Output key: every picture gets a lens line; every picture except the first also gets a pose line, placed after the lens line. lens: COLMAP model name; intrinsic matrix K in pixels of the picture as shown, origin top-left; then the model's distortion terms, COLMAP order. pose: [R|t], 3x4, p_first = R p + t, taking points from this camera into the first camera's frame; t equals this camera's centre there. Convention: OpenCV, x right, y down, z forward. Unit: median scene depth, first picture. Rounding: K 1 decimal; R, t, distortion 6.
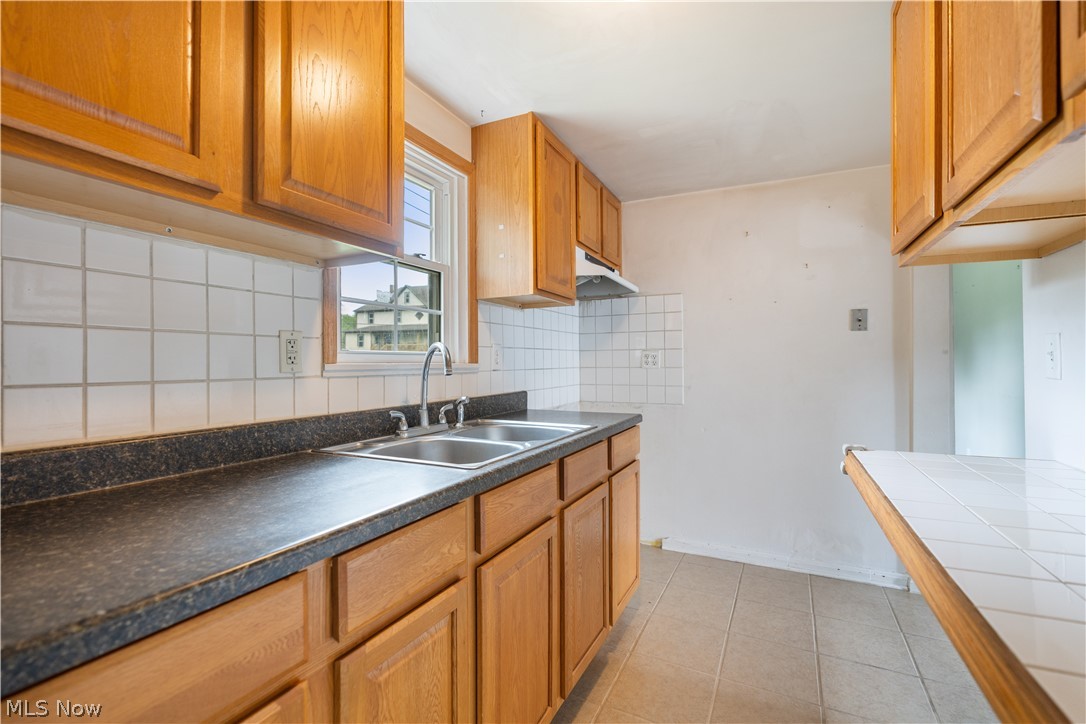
lens RADIAL K [[487.0, 0, 543.0], [0, 487.0, 362.0], [0, 0, 1]] dist [-0.006944, 0.001661]
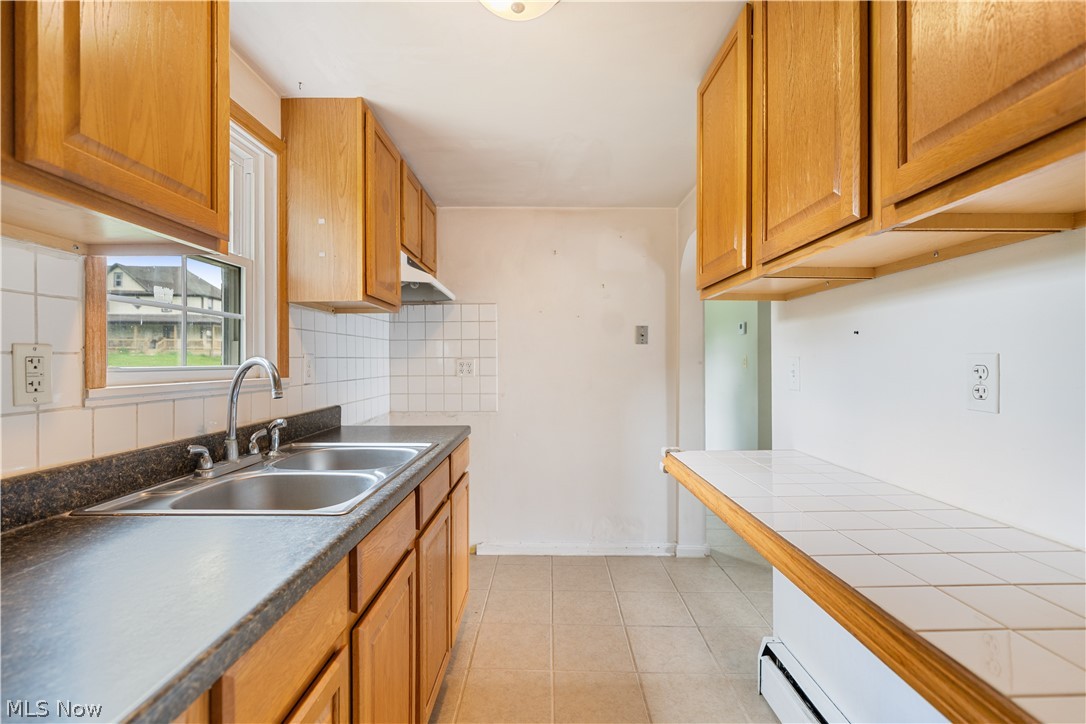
lens RADIAL K [[487.0, 0, 543.0], [0, 487.0, 362.0], [0, 0, 1]] dist [-0.006944, 0.001661]
pose [[0.899768, 0.001322, 0.436367, -0.123720], [-0.001572, 0.999999, 0.000213, -0.029303], [-0.436366, -0.000877, 0.899769, 0.050516]]
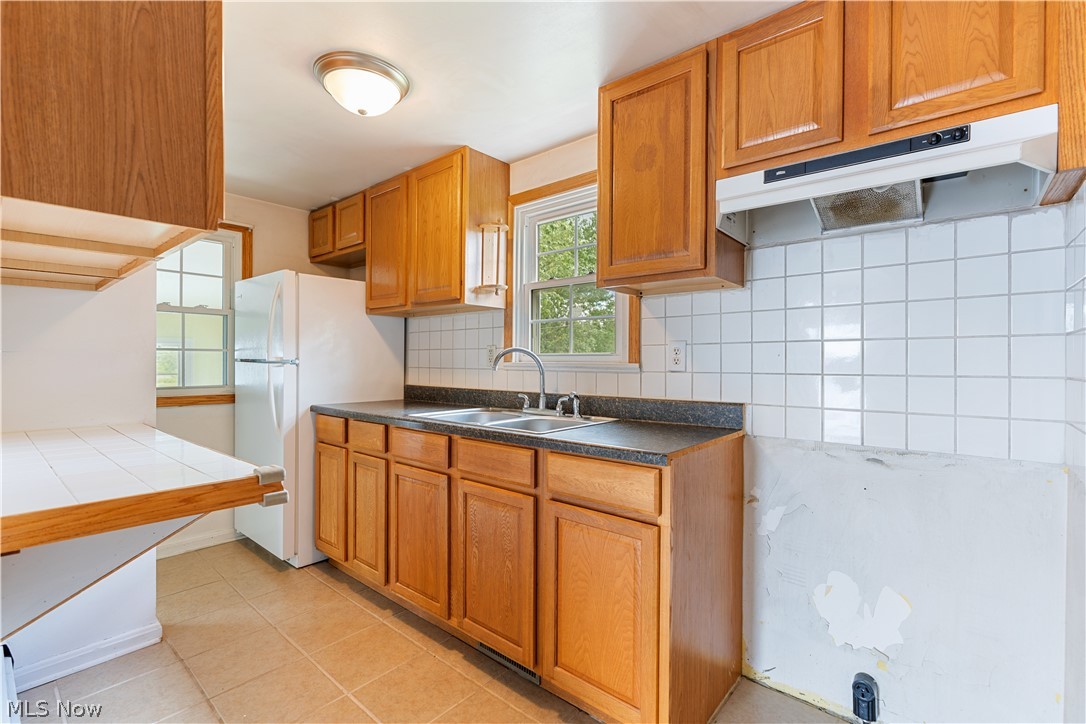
lens RADIAL K [[487.0, 0, 543.0], [0, 487.0, 362.0], [0, 0, 1]] dist [-0.006944, 0.001661]
pose [[-0.250101, 0.007740, -0.968189, 0.996303], [0.002766, 0.999970, 0.007280, -0.008949], [0.968216, -0.000857, -0.250115, 1.252343]]
